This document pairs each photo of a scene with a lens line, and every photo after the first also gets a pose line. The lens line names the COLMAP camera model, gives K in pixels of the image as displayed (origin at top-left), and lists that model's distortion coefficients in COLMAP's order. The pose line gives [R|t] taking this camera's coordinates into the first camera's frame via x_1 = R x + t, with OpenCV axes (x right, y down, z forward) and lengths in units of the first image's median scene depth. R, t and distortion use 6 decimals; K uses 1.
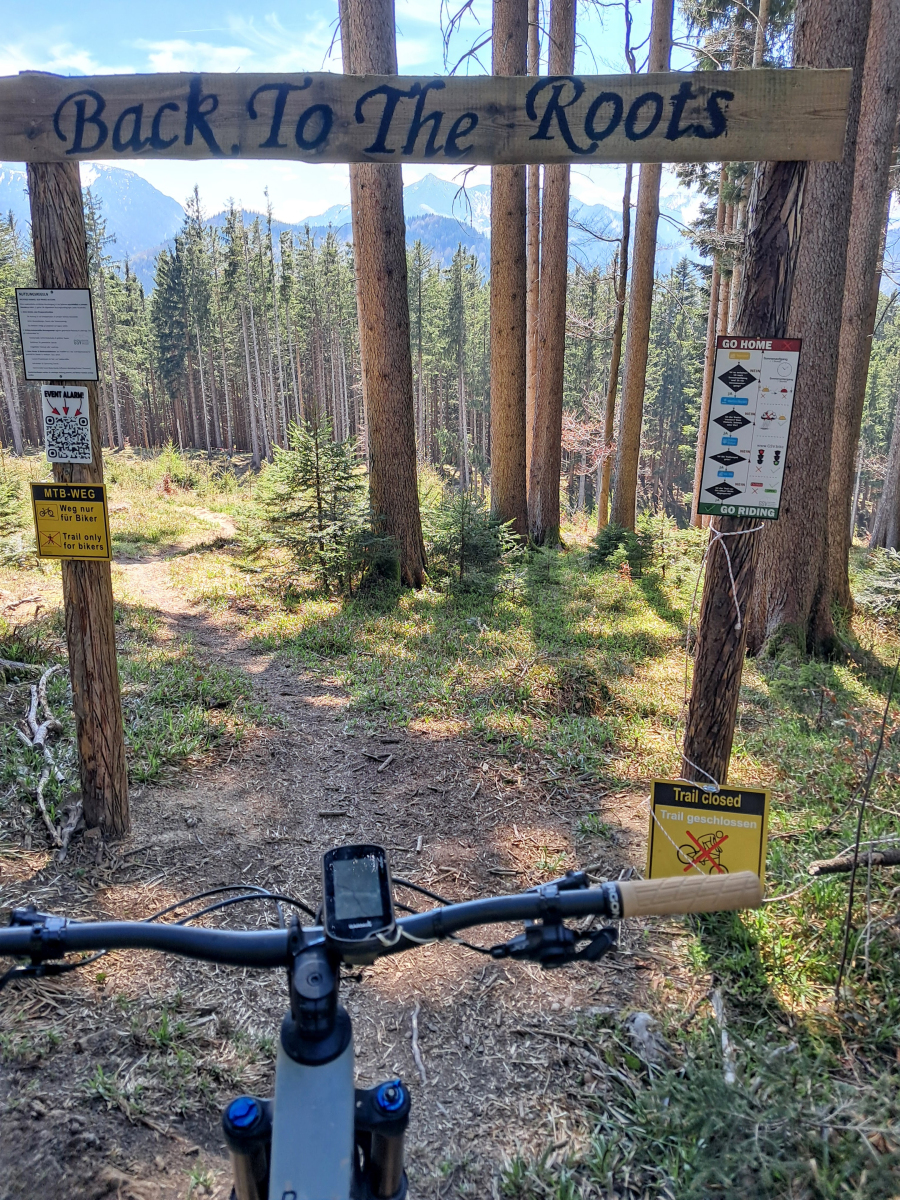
lens RADIAL K [[920.3, 0, 450.0], [0, 920.3, 600.0], [0, 0, 1]] dist [0.039190, -0.071056]
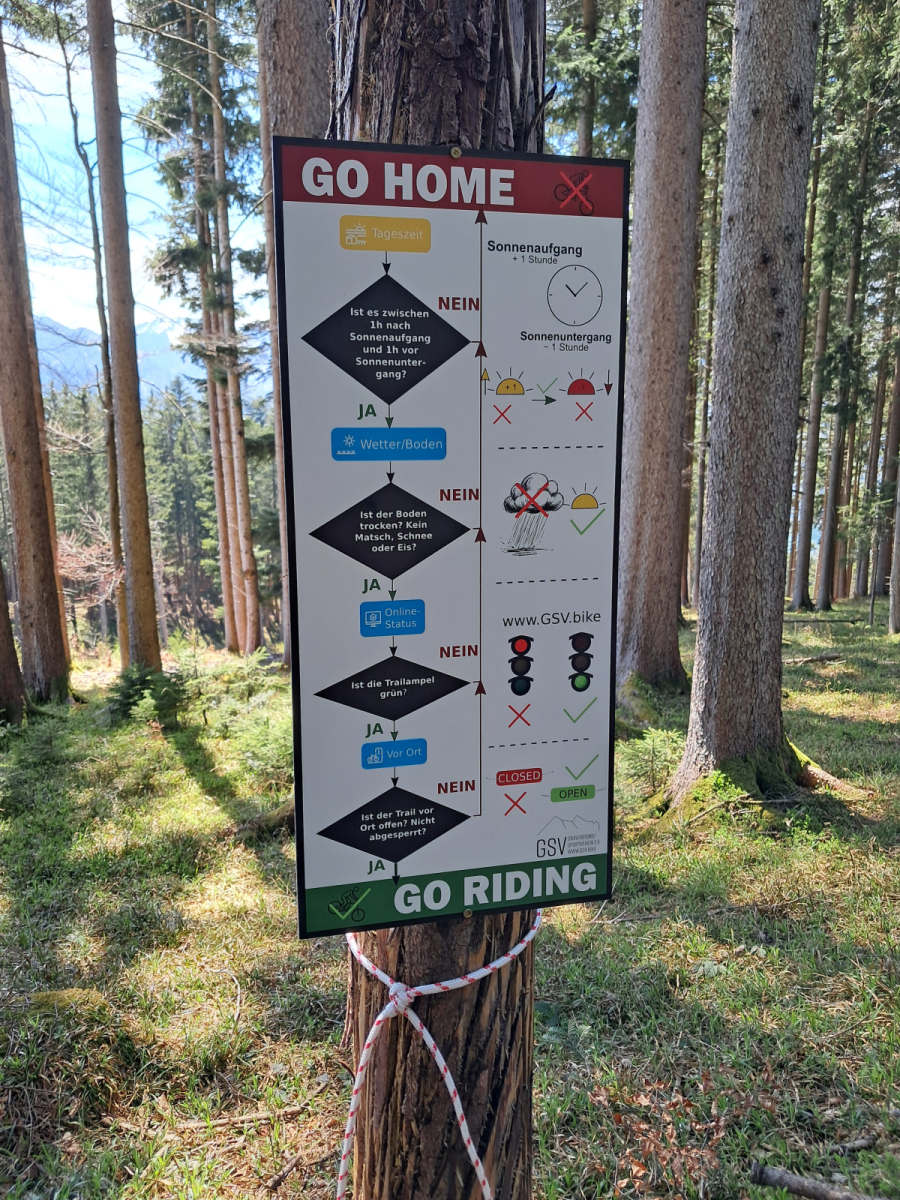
lens RADIAL K [[920.3, 0, 450.0], [0, 920.3, 600.0], [0, 0, 1]] dist [0.039190, -0.071056]
pose [[0.871520, -0.116717, 0.476267, 0.043858], [0.173103, 0.981958, -0.076115, -0.033090], [-0.458791, 0.148779, 0.876000, 0.167993]]
